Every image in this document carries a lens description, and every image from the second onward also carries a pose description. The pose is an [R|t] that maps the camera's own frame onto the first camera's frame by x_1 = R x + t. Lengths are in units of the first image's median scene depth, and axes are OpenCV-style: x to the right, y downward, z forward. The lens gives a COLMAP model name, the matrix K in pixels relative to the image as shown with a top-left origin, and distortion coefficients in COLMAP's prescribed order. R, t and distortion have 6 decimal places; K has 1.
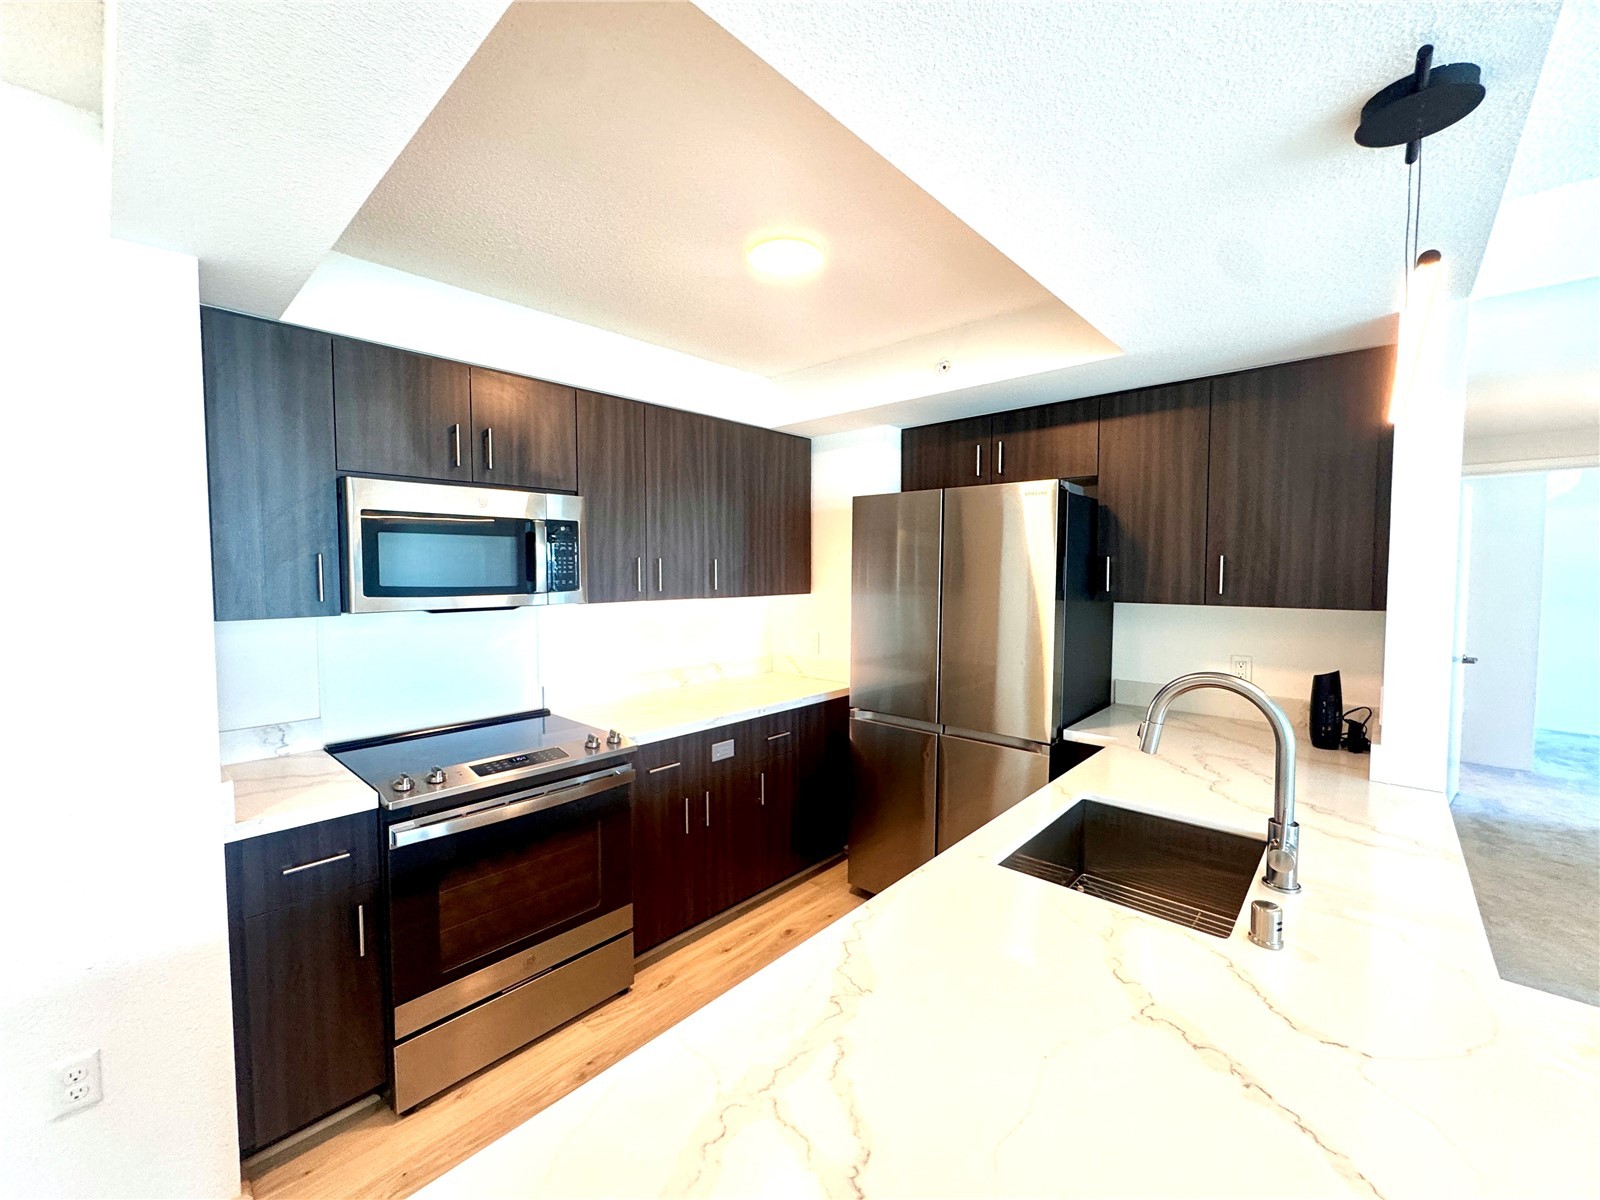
lens RADIAL K [[642.0, 0, 800.0], [0, 642.0, 600.0], [0, 0, 1]] dist [0.001346, 0.000056]
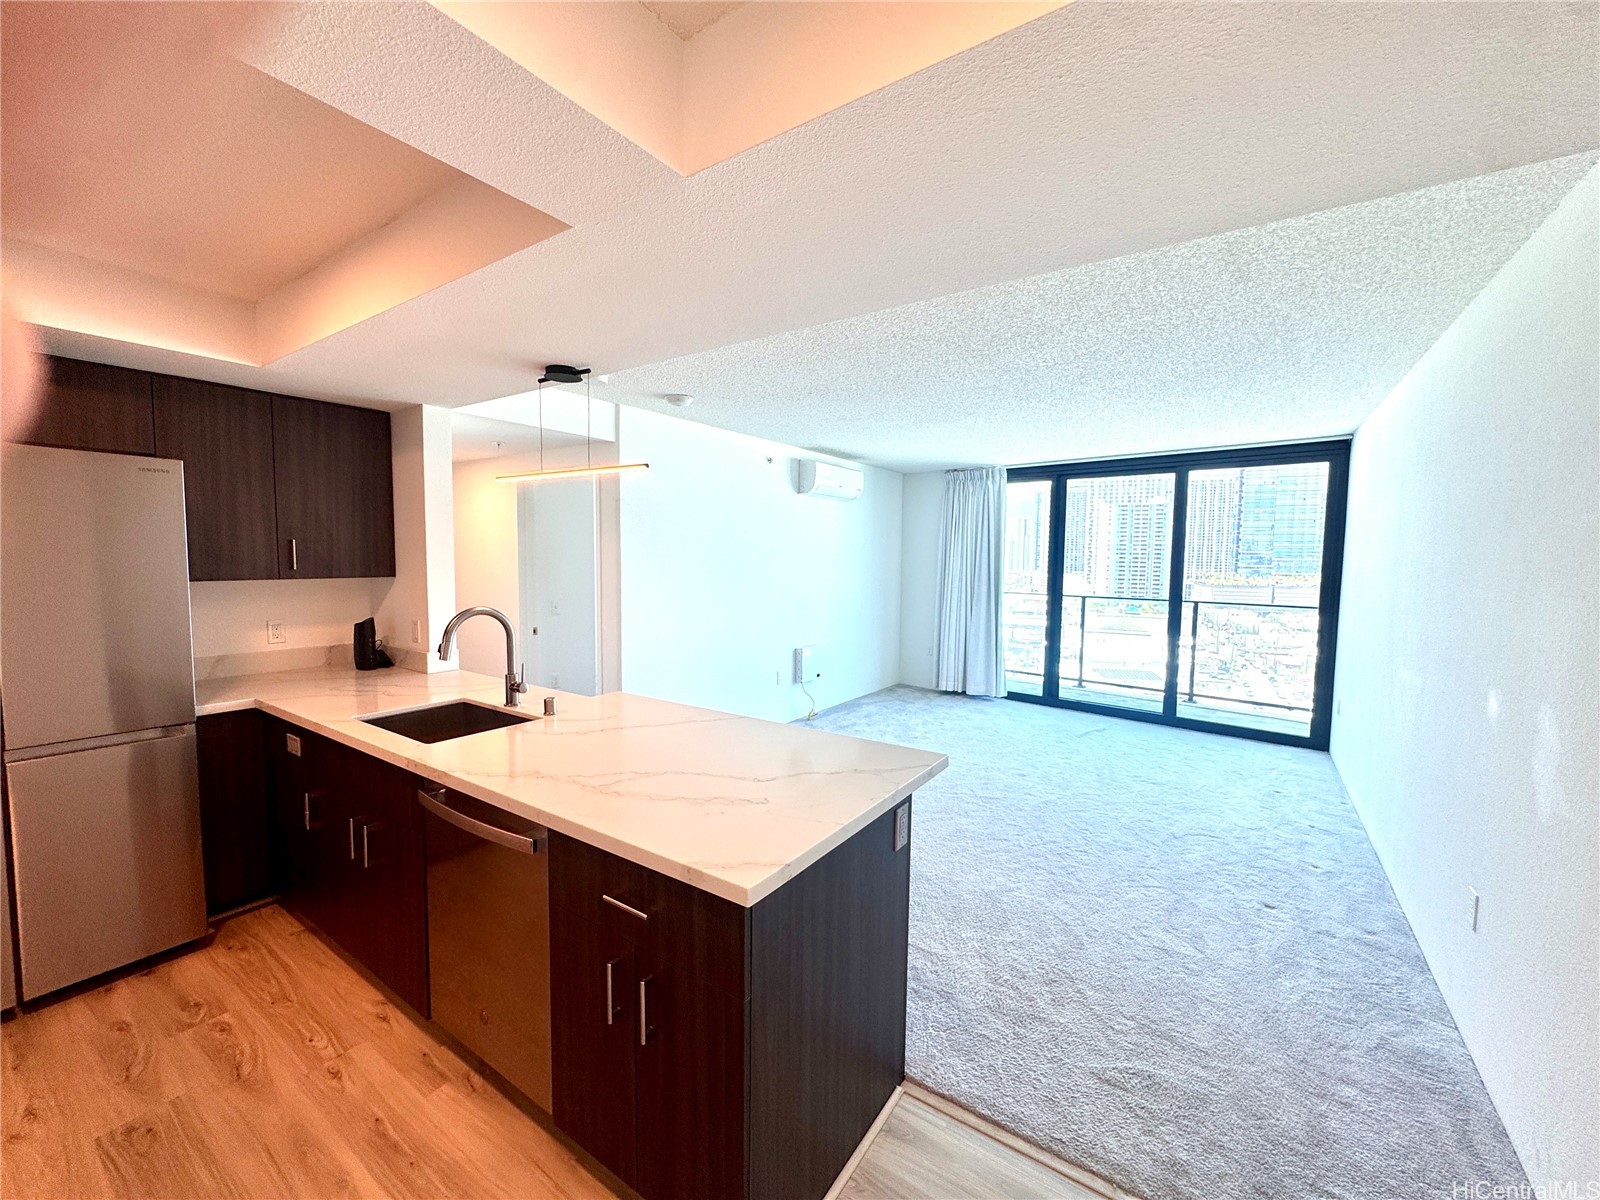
lens RADIAL K [[642.0, 0, 800.0], [0, 642.0, 600.0], [0, 0, 1]] dist [0.001346, 0.000056]
pose [[-0.141032, -0.069912, 0.987533, -0.787556], [0.037084, 0.996430, 0.075838, -0.009656], [-0.989310, 0.047317, -0.137935, 0.203591]]
